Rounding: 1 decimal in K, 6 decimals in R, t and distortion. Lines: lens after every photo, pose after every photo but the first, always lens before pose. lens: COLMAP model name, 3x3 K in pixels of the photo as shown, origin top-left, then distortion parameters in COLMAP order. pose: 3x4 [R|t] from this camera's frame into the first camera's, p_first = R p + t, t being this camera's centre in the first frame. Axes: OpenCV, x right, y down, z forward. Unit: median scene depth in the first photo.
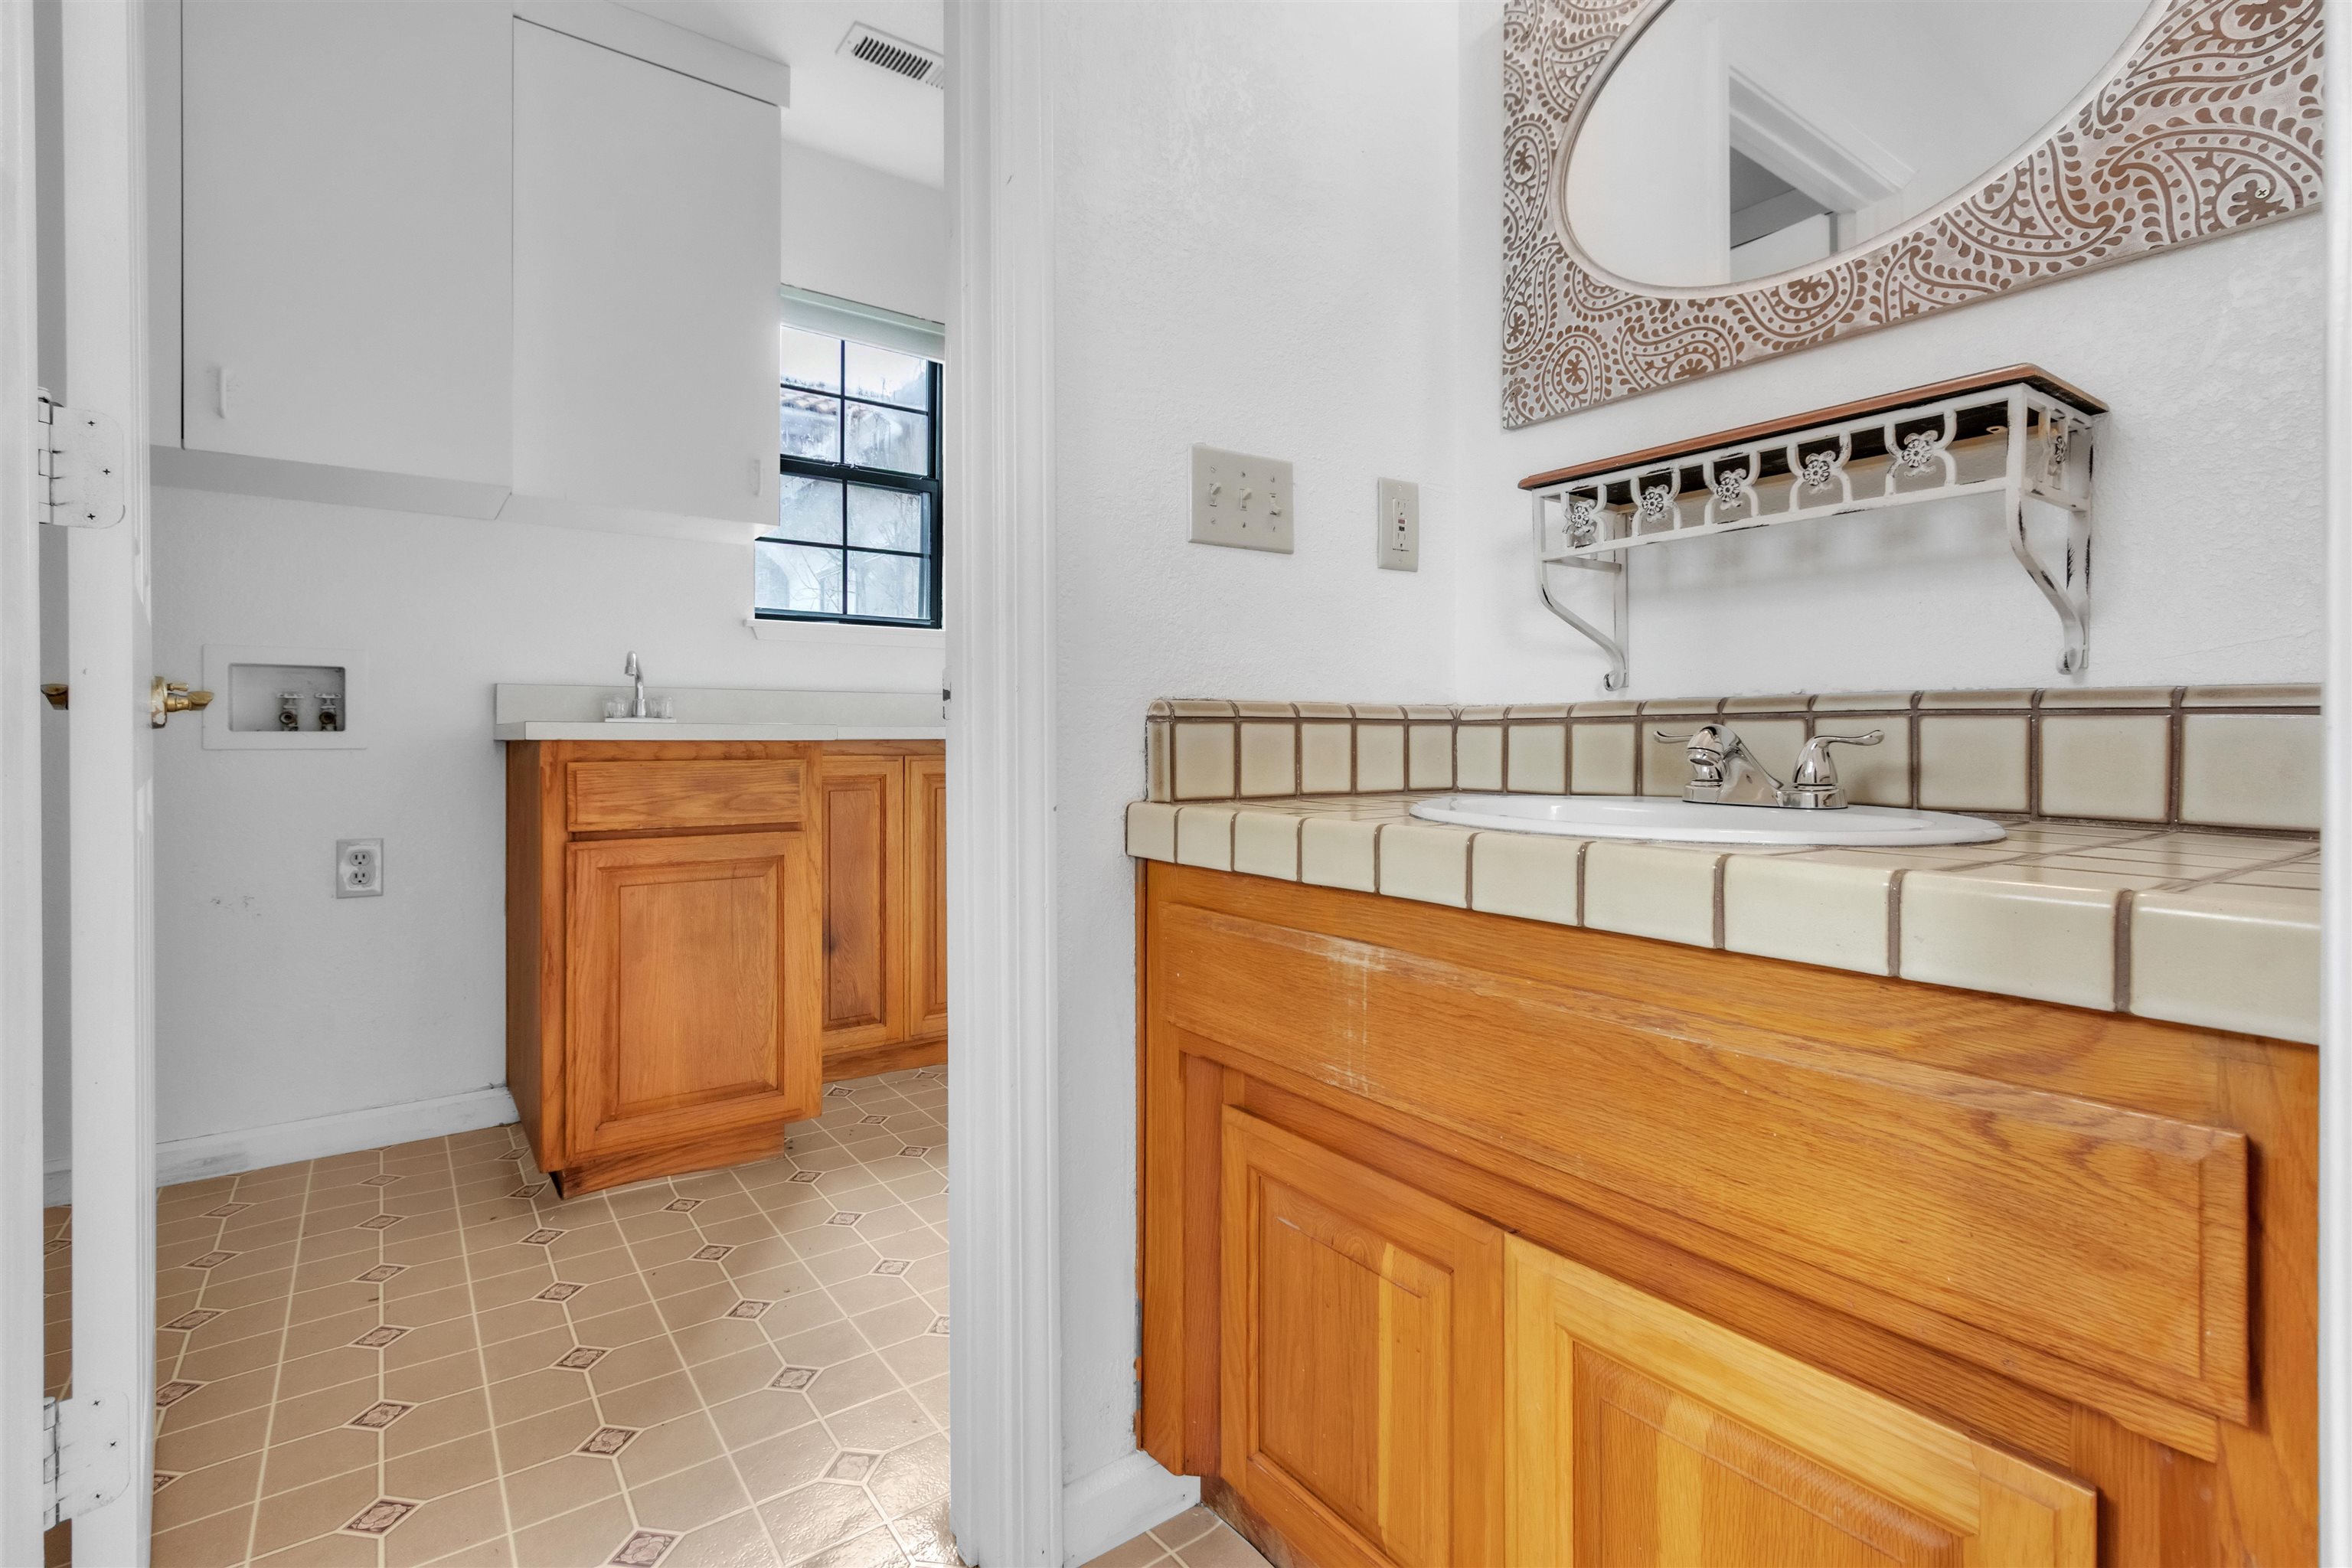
lens RADIAL K [[1092.5, 0, 1180.4], [0, 1092.5, 737.7], [0, 0, 1]] dist [0.008927, -0.001161]
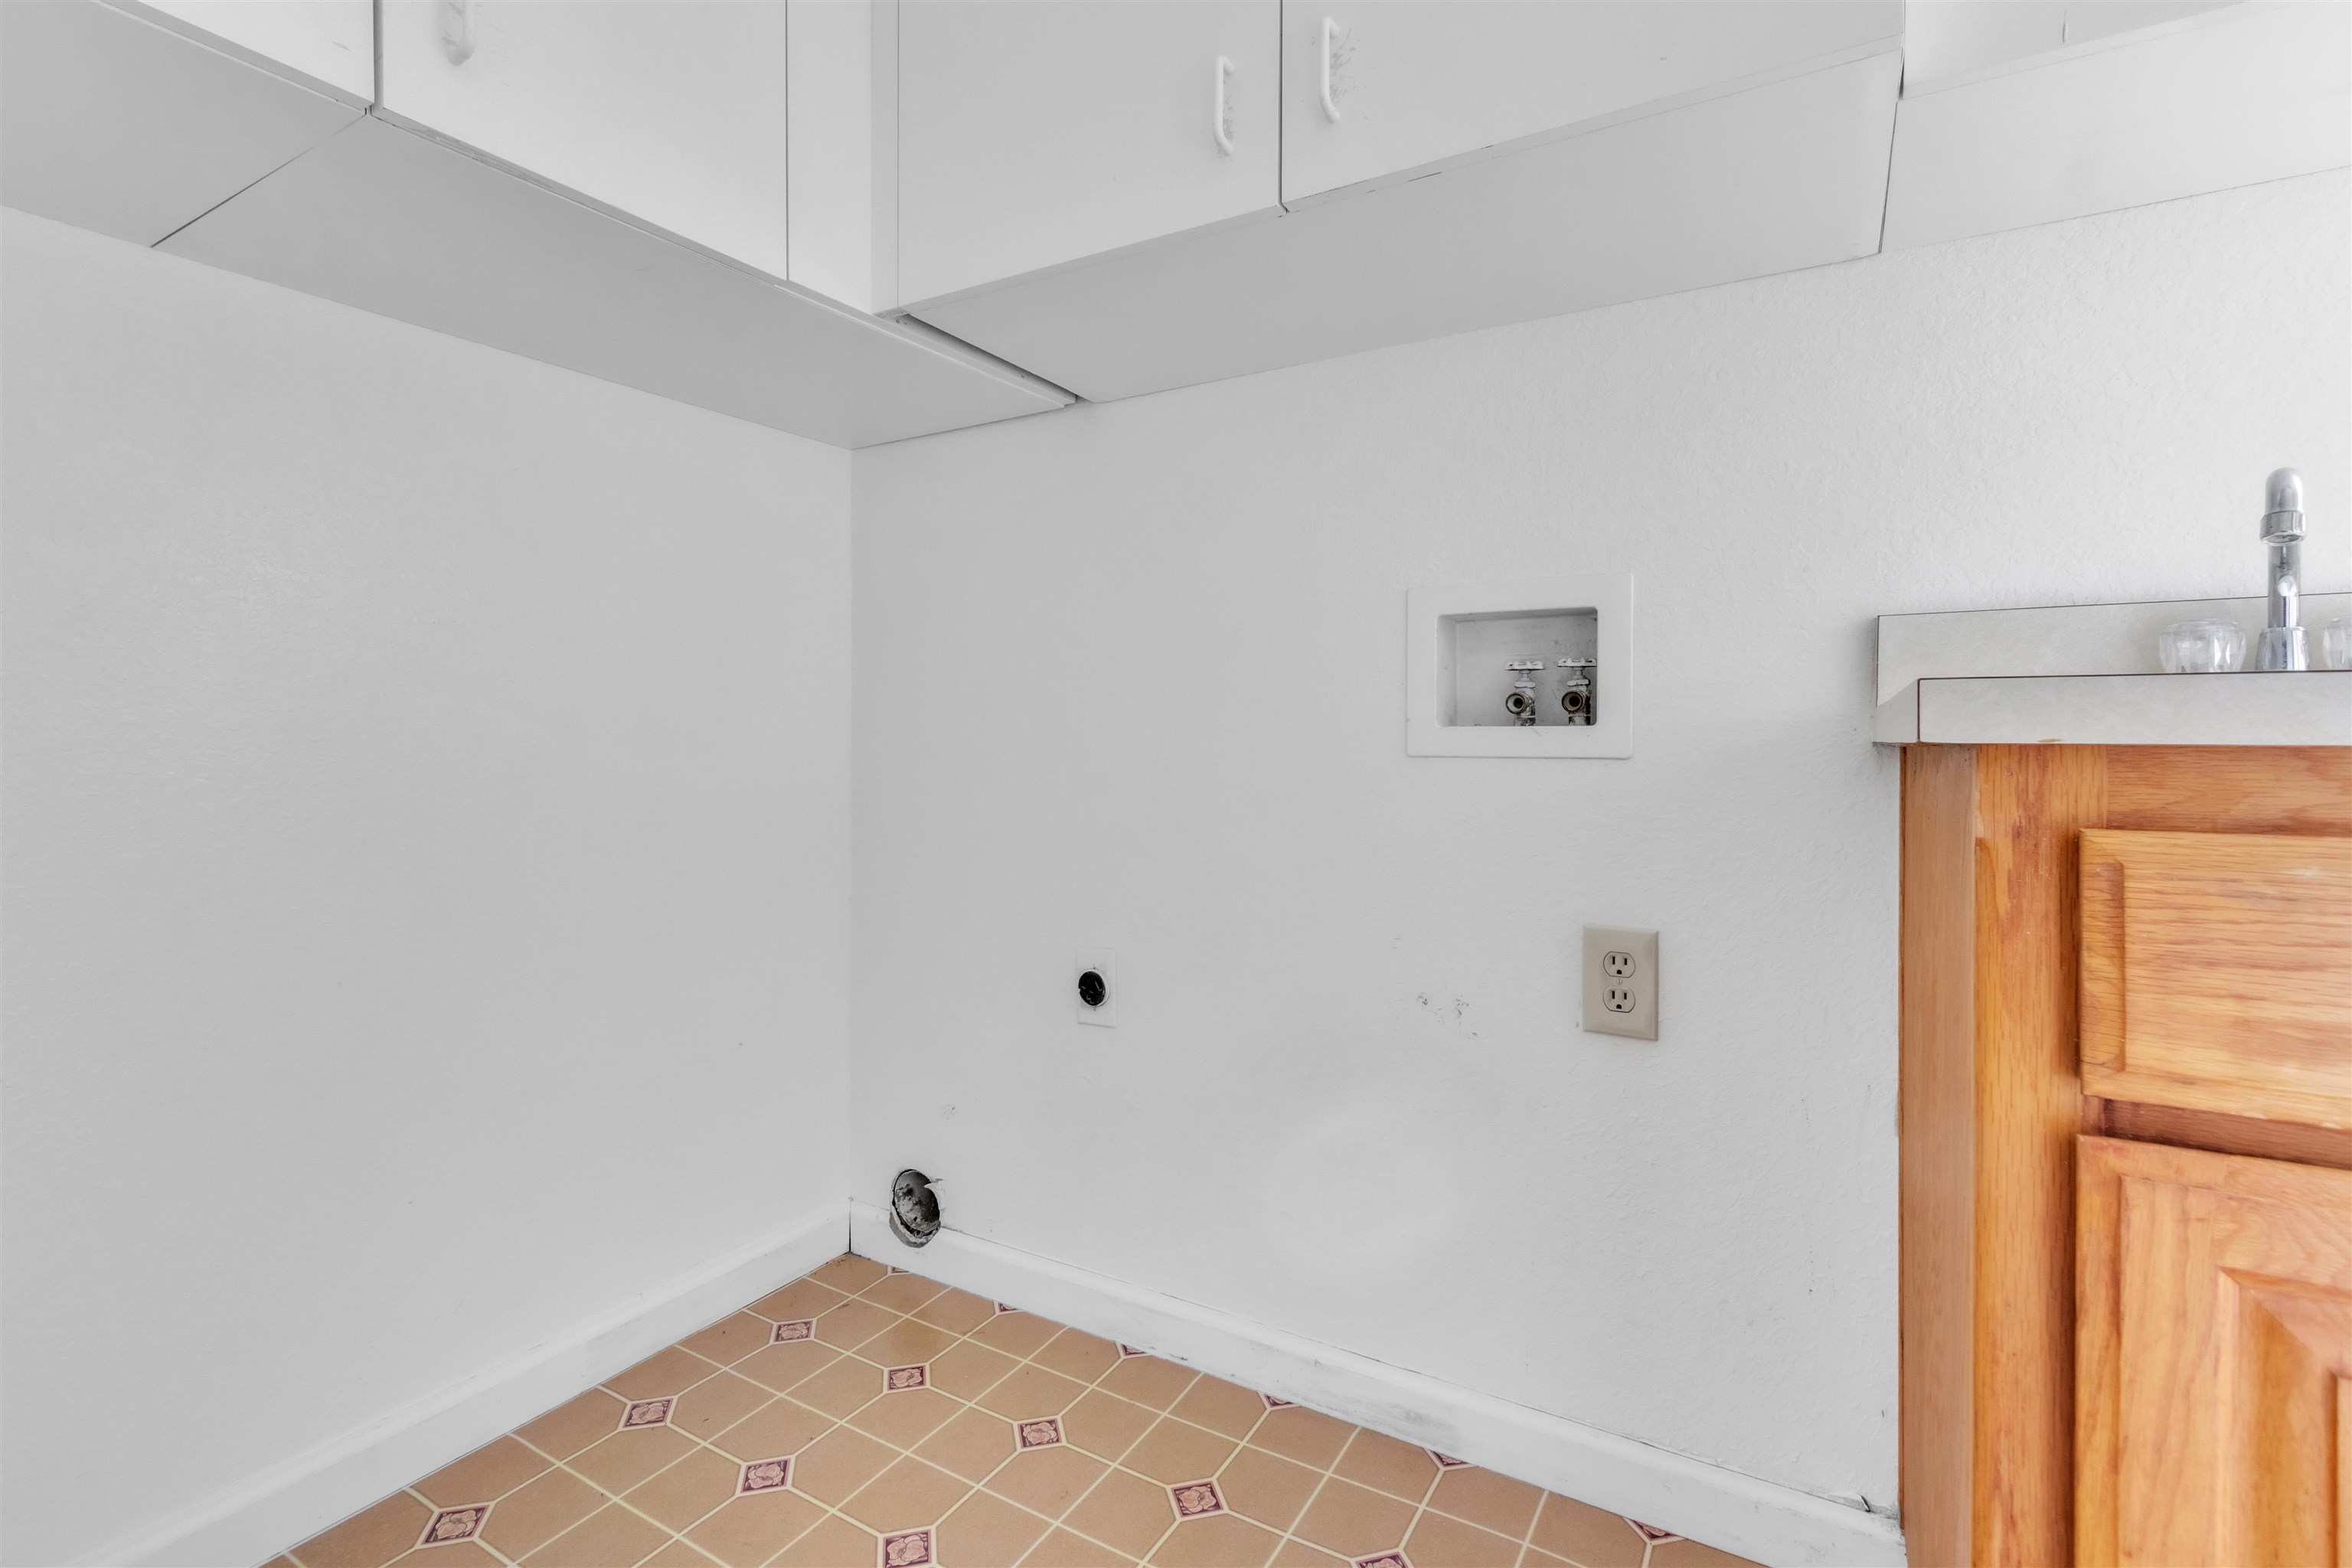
lens RADIAL K [[1084.0, 0, 1178.9], [0, 1084.0, 761.1], [0, 0, 1]] dist [0.007993, -0.000242]
pose [[0.387902, 0.016158, -0.921559, -0.364650], [0.008639, 0.999739, 0.021165, -0.001361], [0.921660, -0.016171, 0.387661, 0.632621]]
